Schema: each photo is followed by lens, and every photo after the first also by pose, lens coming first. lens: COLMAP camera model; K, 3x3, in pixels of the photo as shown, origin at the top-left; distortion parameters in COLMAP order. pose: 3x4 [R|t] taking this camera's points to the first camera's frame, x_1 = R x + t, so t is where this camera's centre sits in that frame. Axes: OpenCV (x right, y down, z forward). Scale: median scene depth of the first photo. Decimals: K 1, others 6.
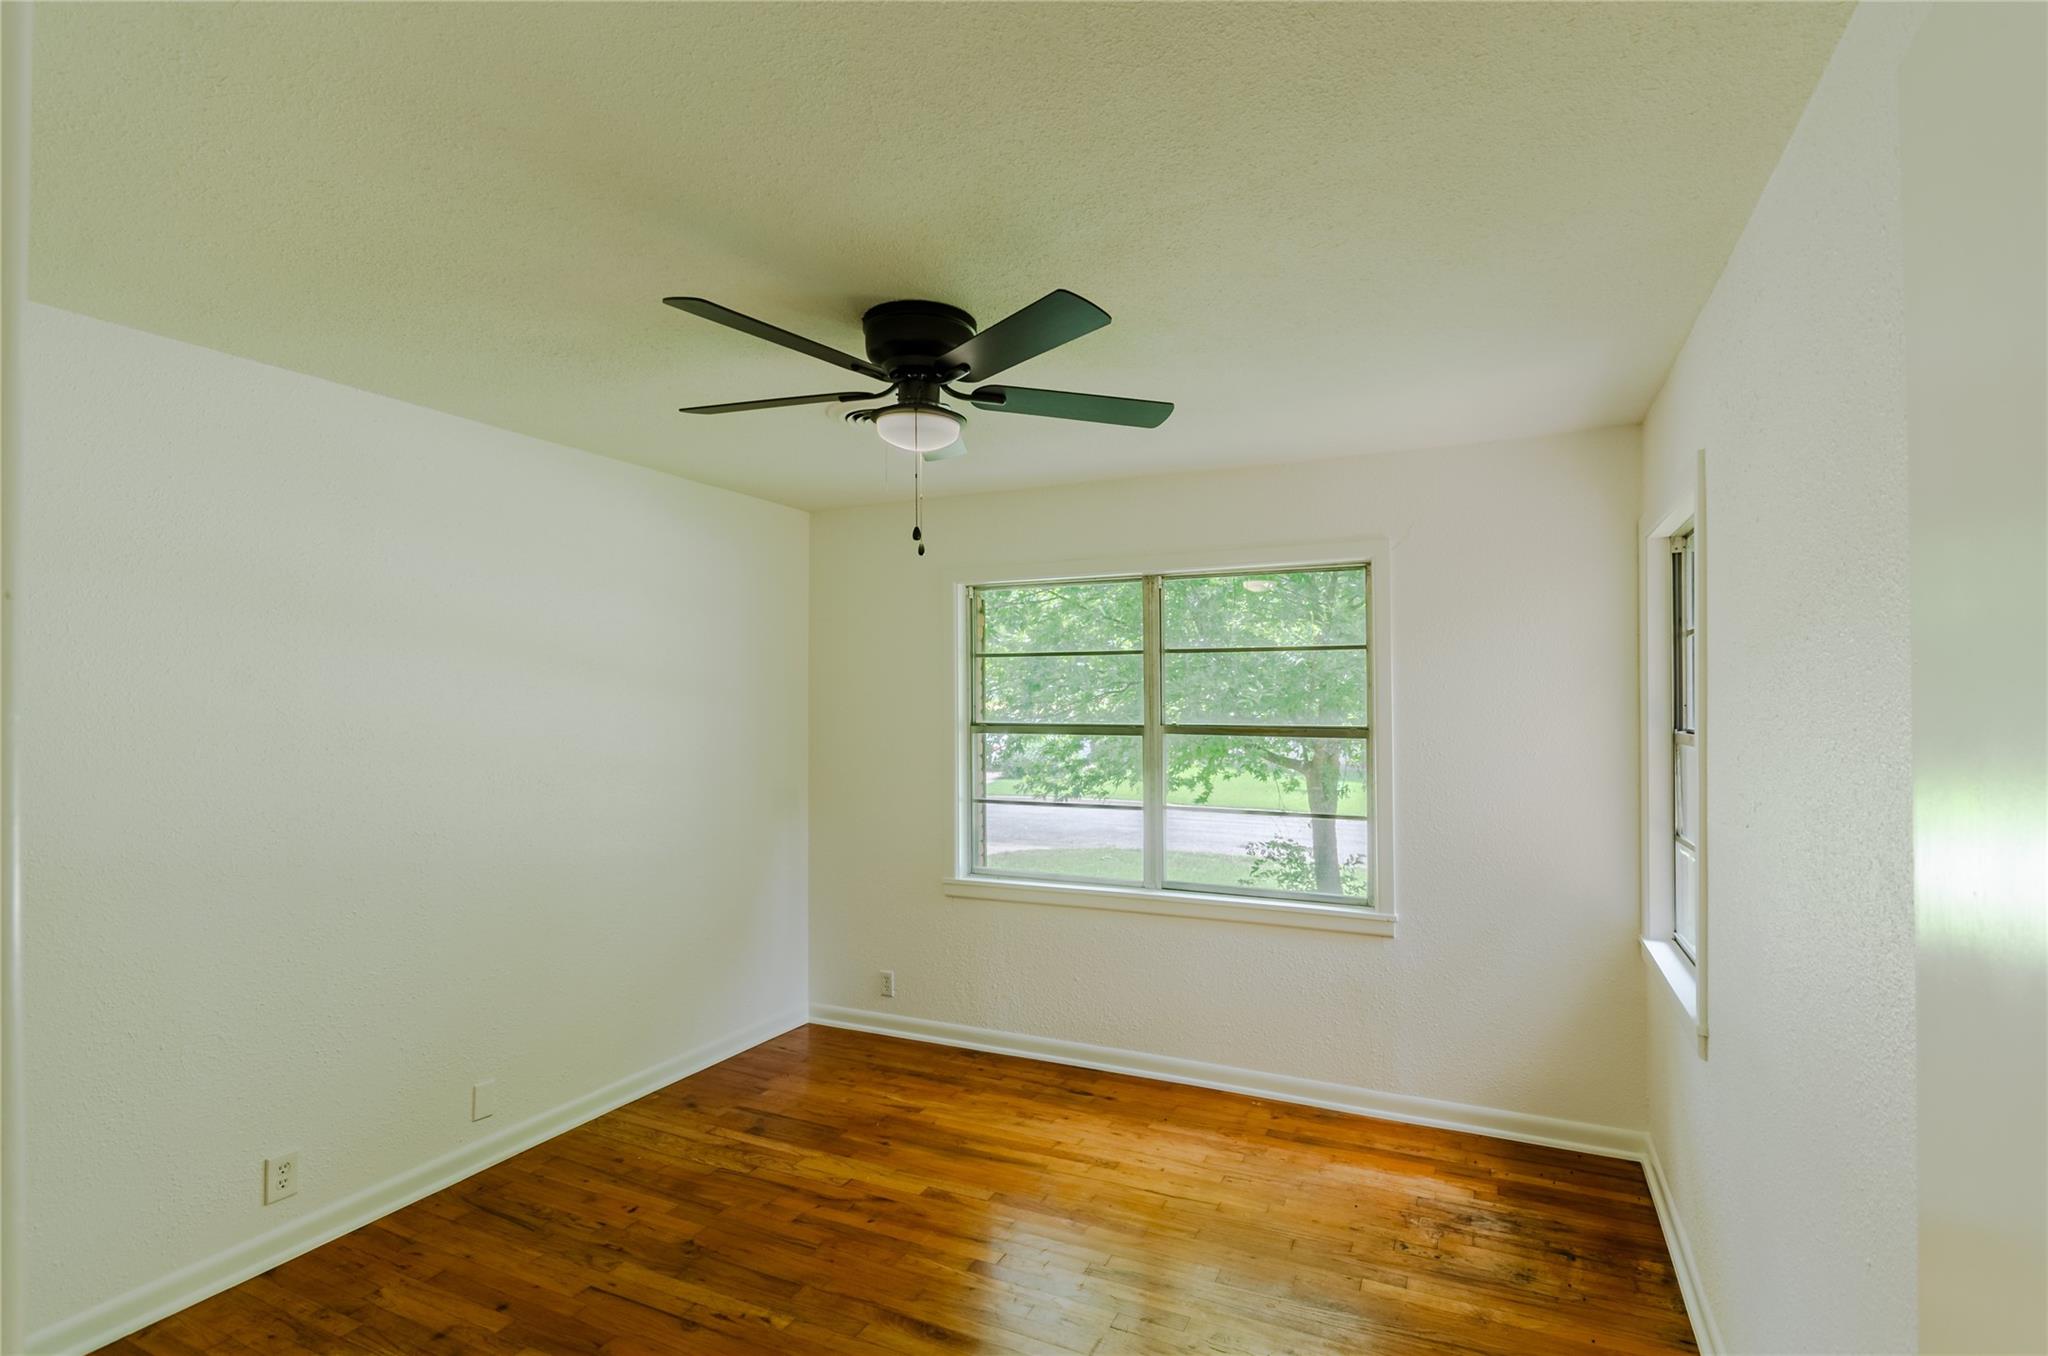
lens RADIAL K [[984.9, 0, 1027.1], [0, 984.9, 683.1], [0, 0, 1]] dist [0.000293, 0.000282]
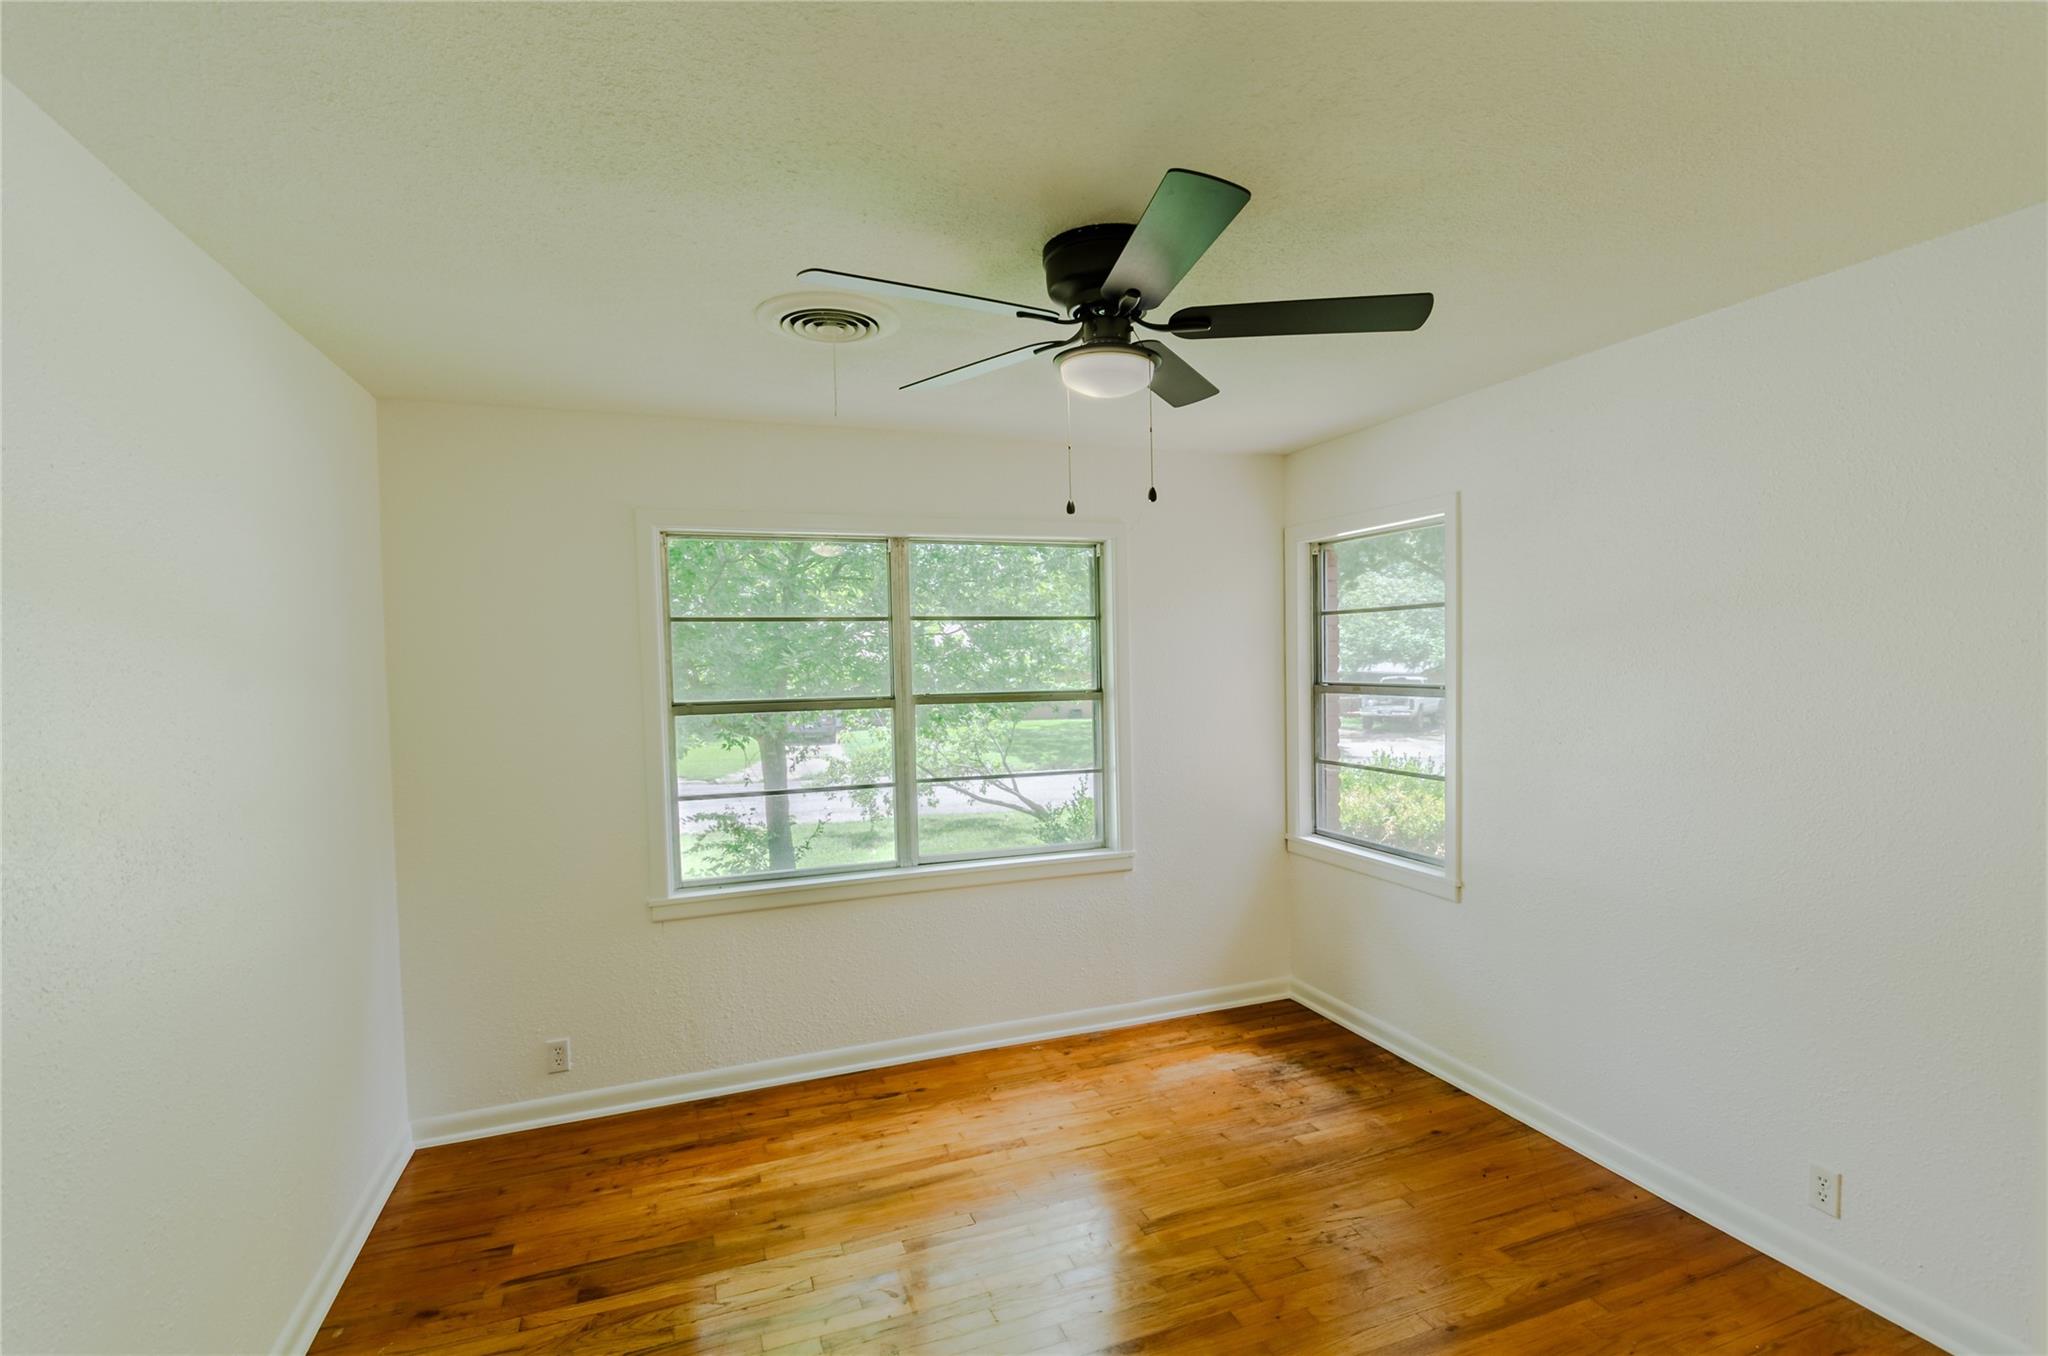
lens RADIAL K [[984.9, 0, 1032.7], [0, 984.9, 678.6], [0, 0, 1]] dist [0.000293, 0.000282]
pose [[0.689372, -0.027943, 0.723868, -0.544901], [0.005089, 0.999418, 0.033733, -0.006750], [-0.724389, -0.019571, 0.689113, 0.289387]]
